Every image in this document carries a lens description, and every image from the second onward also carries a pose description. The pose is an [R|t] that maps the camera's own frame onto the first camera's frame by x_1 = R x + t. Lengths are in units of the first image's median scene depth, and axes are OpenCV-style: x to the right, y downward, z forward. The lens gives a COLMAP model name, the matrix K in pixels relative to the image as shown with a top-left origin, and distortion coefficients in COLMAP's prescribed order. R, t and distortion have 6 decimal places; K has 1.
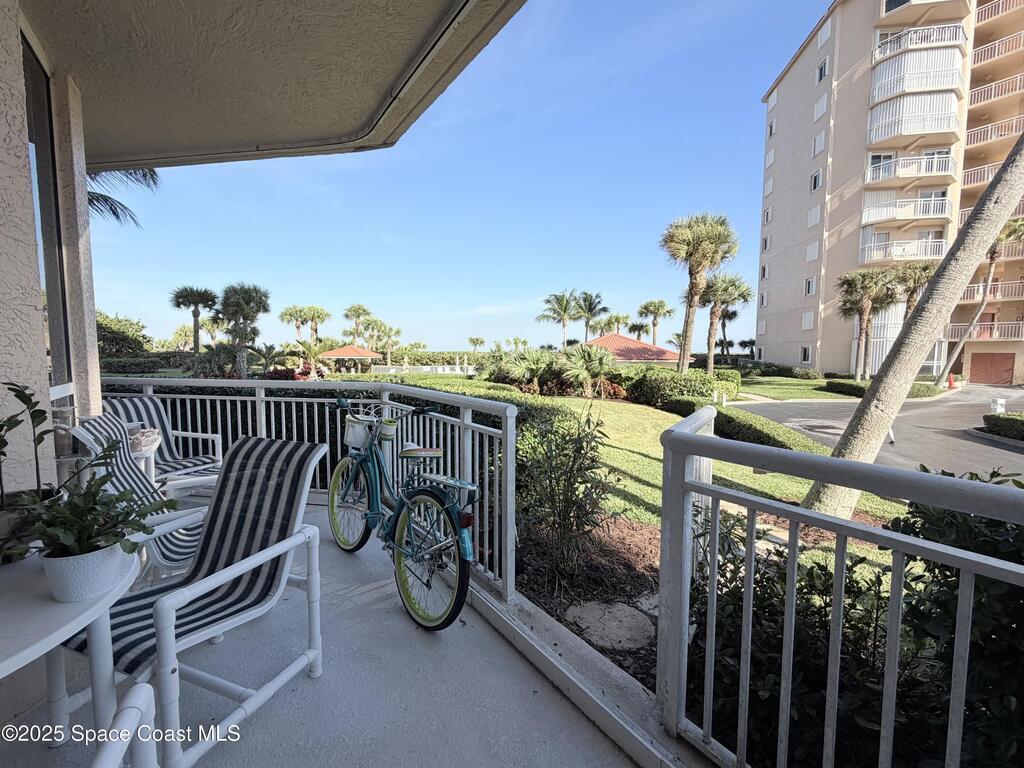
lens RADIAL K [[414.7, 0, 508.9], [0, 414.7, 382.4], [0, 0, 1]] dist [-0.000710, 0.000585]
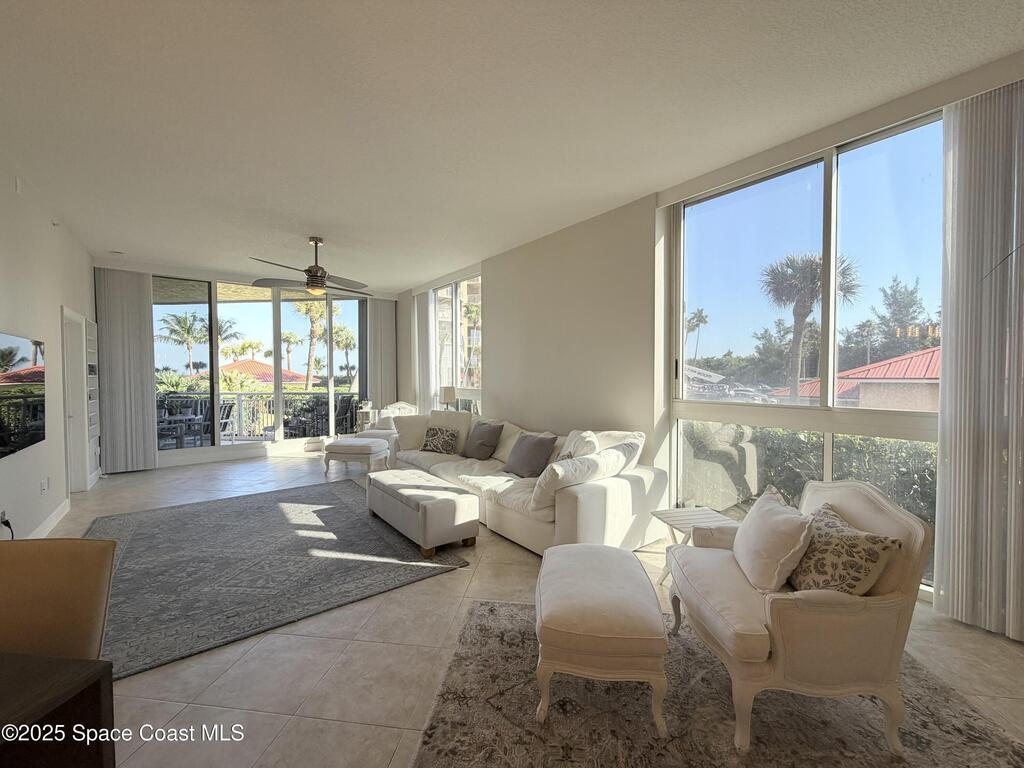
lens RADIAL K [[411.8, 0, 510.1], [0, 411.8, 387.4], [0, 0, 1]] dist [0.000418, 0.000068]
pose [[0.682985, -0.031033, 0.729772, -0.068432], [0.058668, 0.998200, -0.012459, 0.012108], [-0.728072, 0.051324, 0.683577, -0.230547]]
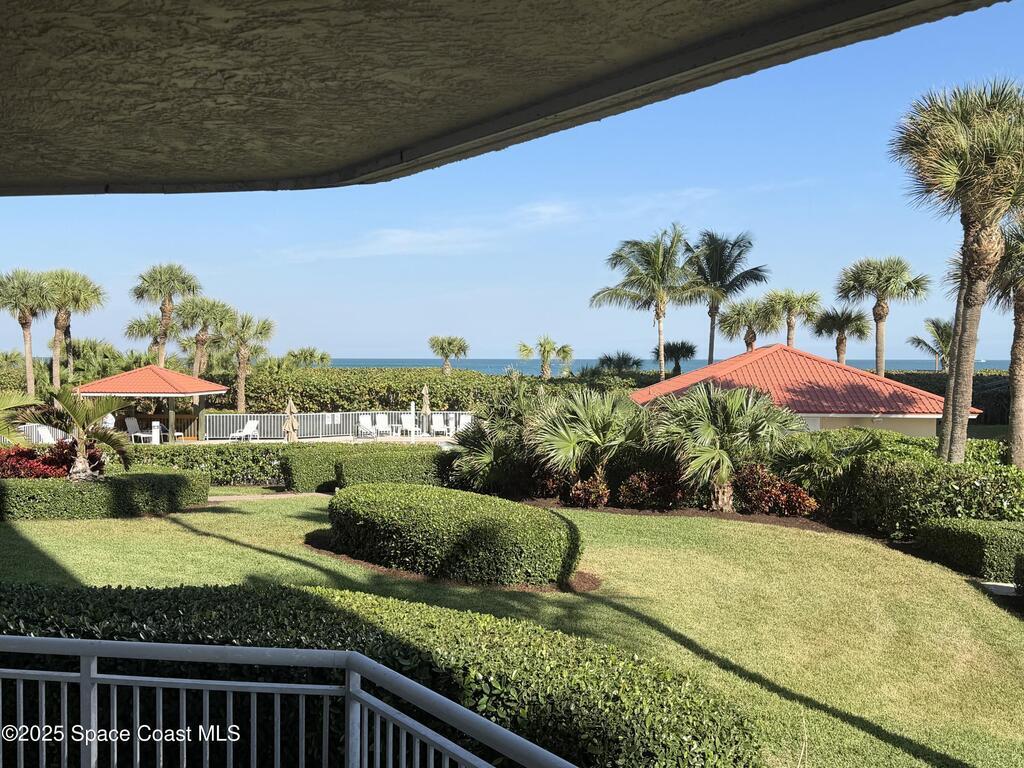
lens RADIAL K [[996.7, 0, 512.0], [0, 996.7, 384.0], [0, 0, 1]] dist [0.194769, -0.390244]
pose [[0.999965, -0.002322, -0.008096, -0.009681], [0.001960, 0.999011, -0.044431, -0.025893], [0.008191, 0.044414, 0.998980, -0.020552]]
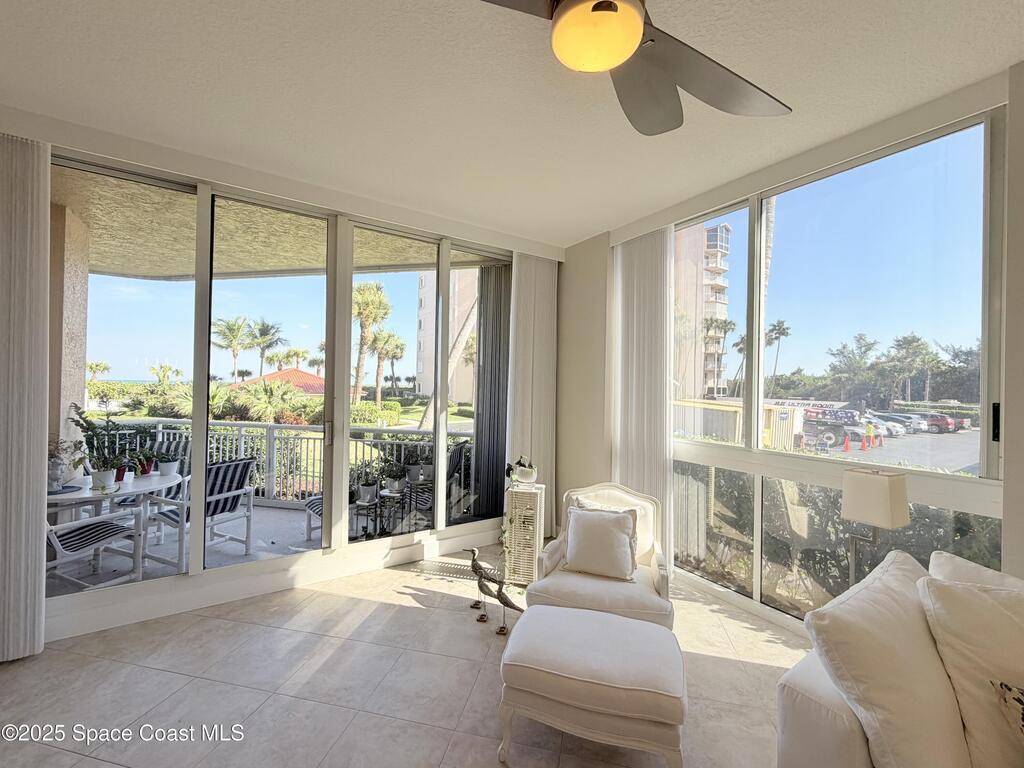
lens RADIAL K [[413.6, 0, 505.7], [0, 413.6, 383.0], [0, 0, 1]] dist [-0.000823, -0.000051]
pose [[0.746484, 0.014748, 0.665240, -0.035036], [0.032573, 0.997746, -0.058671, -0.000935], [-0.664606, 0.065466, 0.744321, -0.110458]]
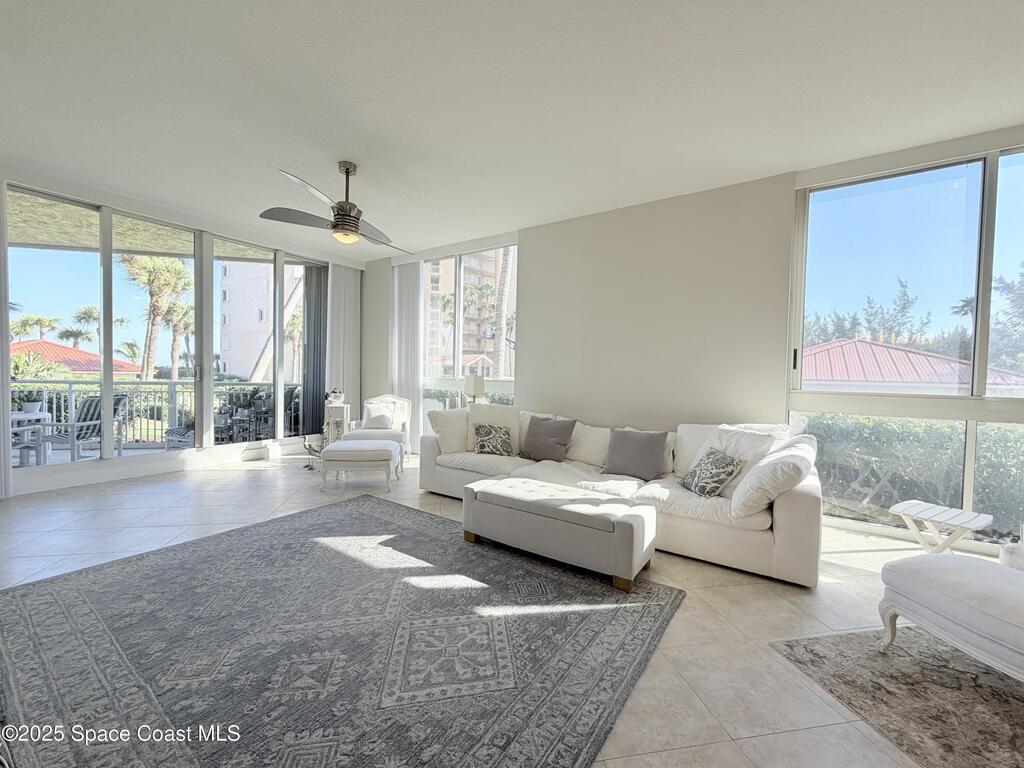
lens RADIAL K [[414.7, 0, 508.9], [0, 414.7, 382.4], [0, 0, 1]] dist [-0.000710, 0.000585]
pose [[0.424051, -0.016880, 0.905481, -0.085125], [0.046664, 0.998905, -0.003232, 0.011581], [-0.904435, 0.043624, 0.424375, -0.169519]]
